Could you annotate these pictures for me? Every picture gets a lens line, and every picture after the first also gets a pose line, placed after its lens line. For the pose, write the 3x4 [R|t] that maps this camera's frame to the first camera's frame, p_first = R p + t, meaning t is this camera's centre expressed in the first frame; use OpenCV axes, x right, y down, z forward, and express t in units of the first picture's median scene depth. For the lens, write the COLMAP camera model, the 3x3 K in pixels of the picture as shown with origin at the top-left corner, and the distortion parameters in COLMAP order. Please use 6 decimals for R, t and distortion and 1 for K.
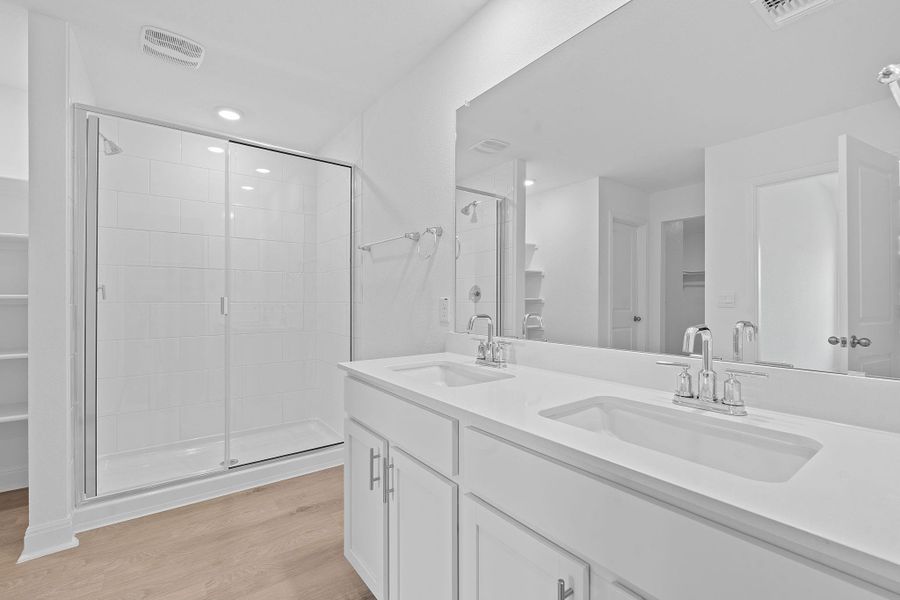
lens RADIAL K [[401.8, 0, 450.0], [0, 401.8, 300.0], [0, 0, 1]] dist [-0.001909, -0.000134]
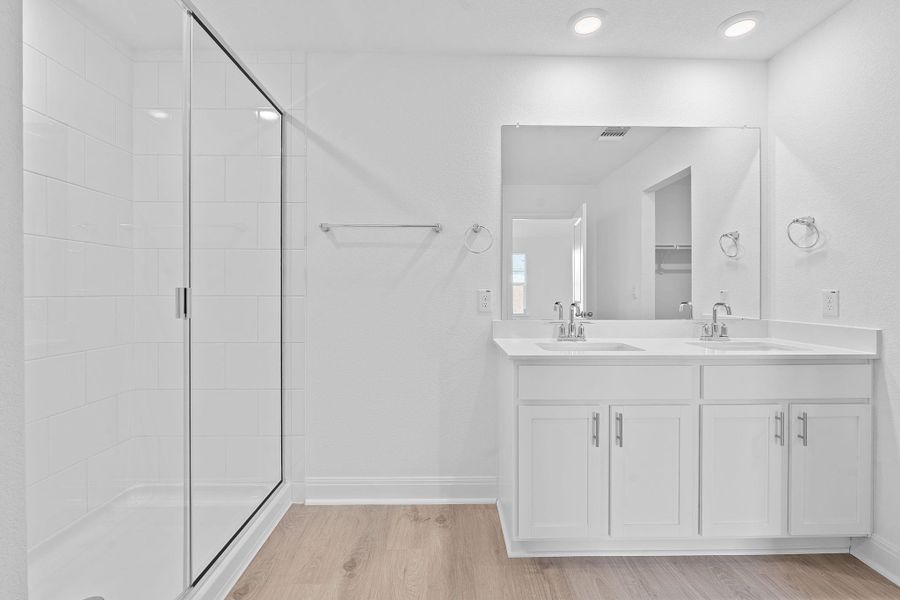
lens RADIAL K [[408.8, 0, 452.3], [0, 408.8, 292.7], [0, 0, 1]] dist [-0.002289, -0.000343]
pose [[0.573339, -0.004085, 0.819308, -0.944763], [-0.000629, 0.999985, 0.005426, -0.003749], [-0.819318, -0.003627, 0.573327, 0.419631]]
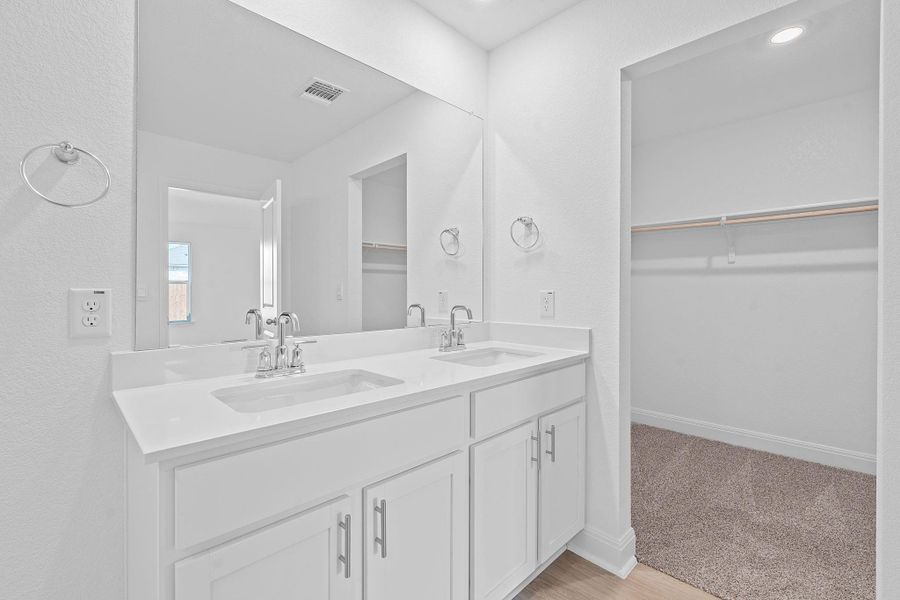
lens RADIAL K [[393.9, 0, 448.7], [0, 393.9, 291.1], [0, 0, 1]] dist [-0.001938, -0.000070]
pose [[-0.150019, -0.000054, 0.988683, -0.560203], [-0.001245, 0.999999, -0.000135, -0.004136], [-0.988682, -0.001251, -0.150019, 0.601727]]
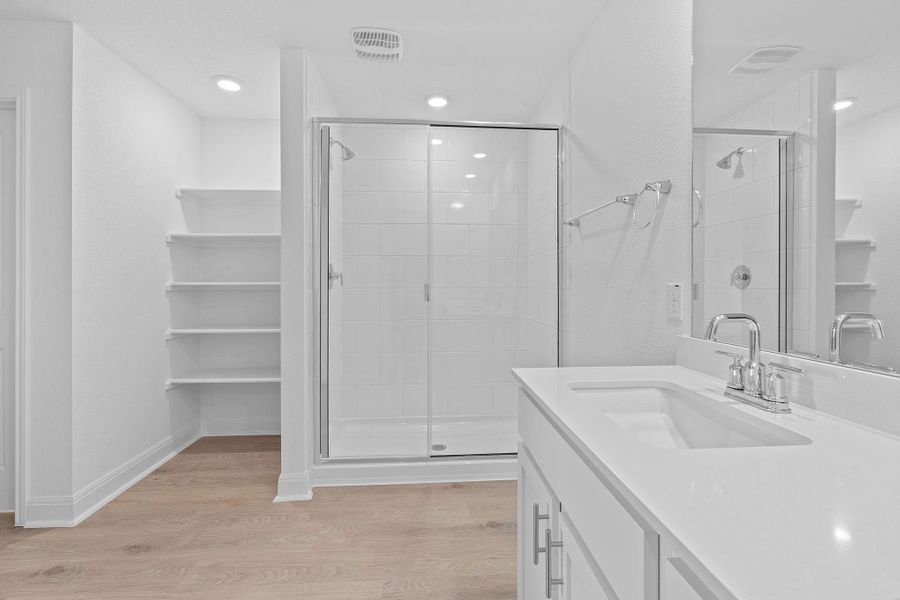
lens RADIAL K [[405.8, 0, 450.0], [0, 405.8, 285.0], [0, 0, 1]] dist [-0.004685, -0.000217]
pose [[0.839194, -0.000517, -0.543832, 0.038338], [0.000903, 0.999999, 0.000444, -0.004314], [0.543831, -0.000864, 0.839194, 0.216924]]
